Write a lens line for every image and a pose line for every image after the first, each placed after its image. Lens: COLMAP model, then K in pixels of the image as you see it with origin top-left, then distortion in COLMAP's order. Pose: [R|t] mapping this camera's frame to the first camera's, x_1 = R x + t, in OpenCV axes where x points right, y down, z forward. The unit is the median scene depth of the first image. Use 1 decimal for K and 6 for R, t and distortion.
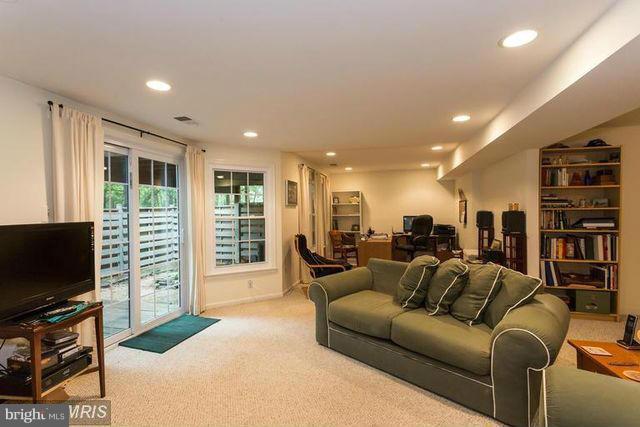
lens RADIAL K [[308.8, 0, 320.2], [0, 308.8, 214.3], [0, 0, 1]] dist [0.003681, -0.000429]
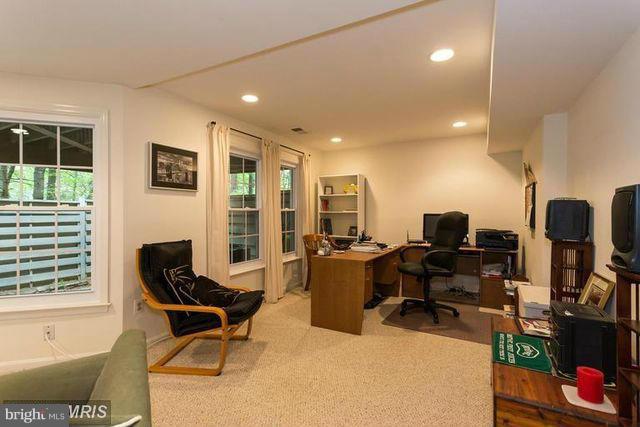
lens RADIAL K [[308.8, 0, 319.8], [0, 308.8, 213.9], [0, 0, 1]] dist [0.003681, -0.000429]
pose [[0.968504, 0.013409, -0.248636, 0.241311], [-0.013463, 0.999908, 0.001482, 0.008303], [0.248633, 0.001912, 0.968596, 0.399072]]
